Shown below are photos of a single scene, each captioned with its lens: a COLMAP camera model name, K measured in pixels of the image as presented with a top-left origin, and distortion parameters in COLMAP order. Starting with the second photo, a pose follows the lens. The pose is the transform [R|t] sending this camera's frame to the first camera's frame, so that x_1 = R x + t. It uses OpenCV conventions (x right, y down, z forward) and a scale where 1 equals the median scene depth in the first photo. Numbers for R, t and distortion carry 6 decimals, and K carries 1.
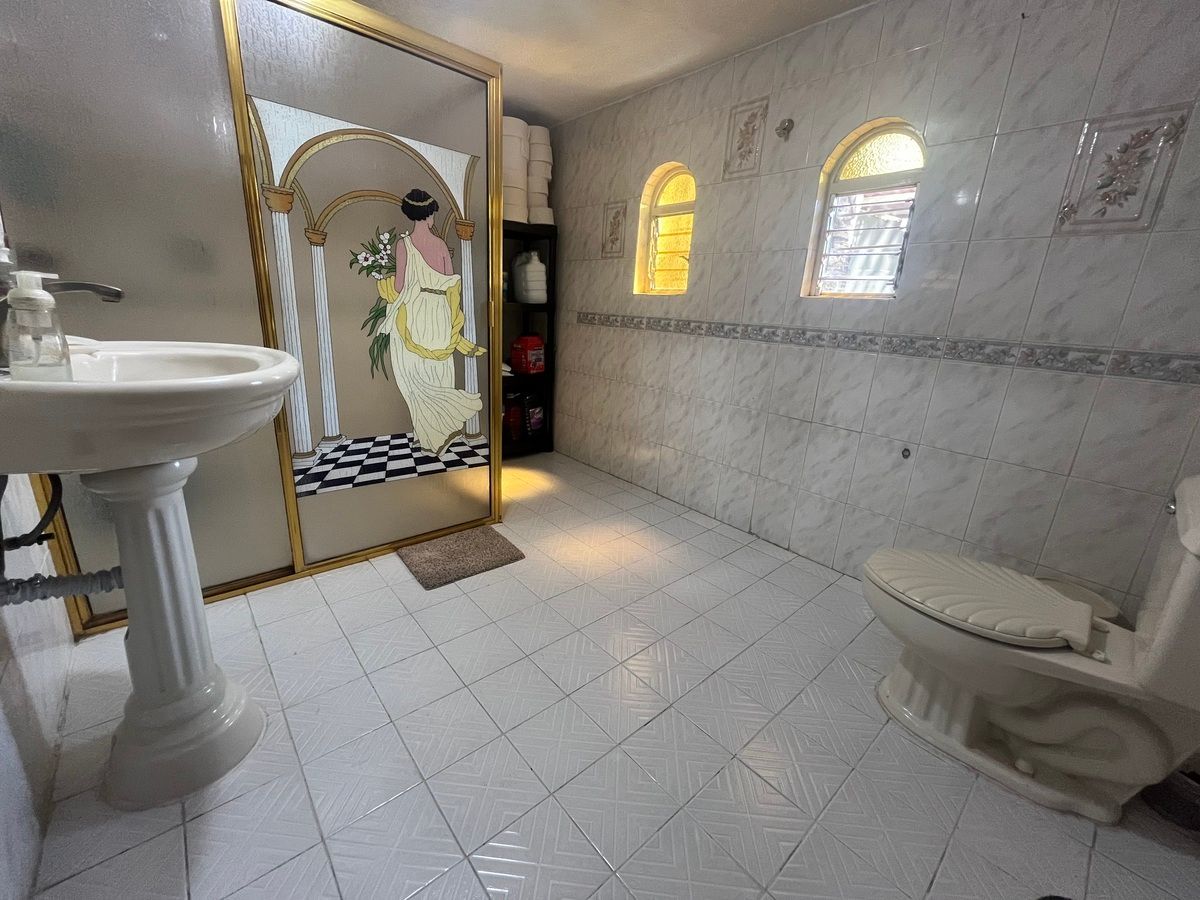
lens RADIAL K [[485.9, 0, 597.8], [0, 485.9, 449.7], [0, 0, 1]] dist [-0.002174, -0.000076]
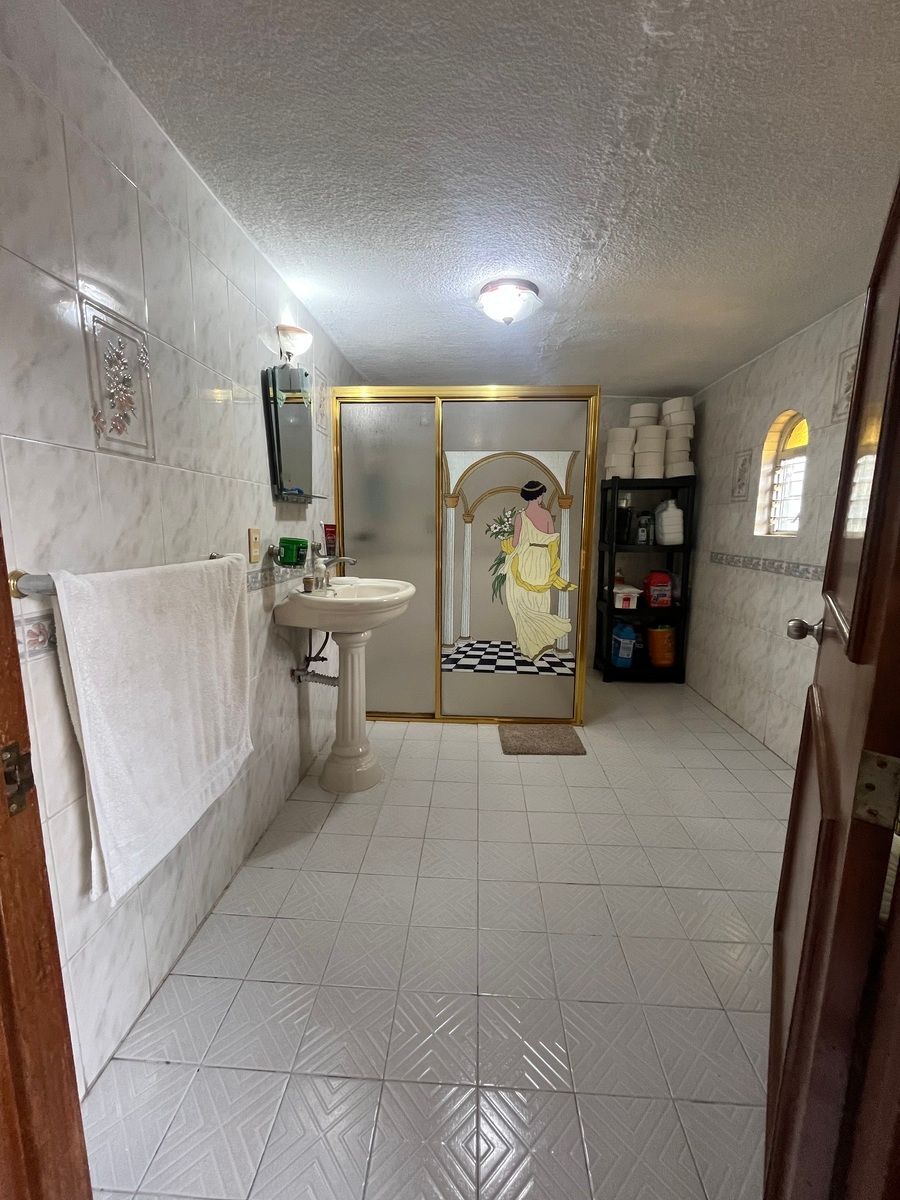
lens RADIAL K [[485.9, 0, 452.4], [0, 485.9, 602.3], [0, 0, 1]] dist [-0.002174, -0.000076]
pose [[0.712957, 0.061393, -0.698515, 0.468071], [-0.164523, 0.982998, -0.081528, -0.002413], [0.681634, 0.173048, 0.710936, -0.154882]]
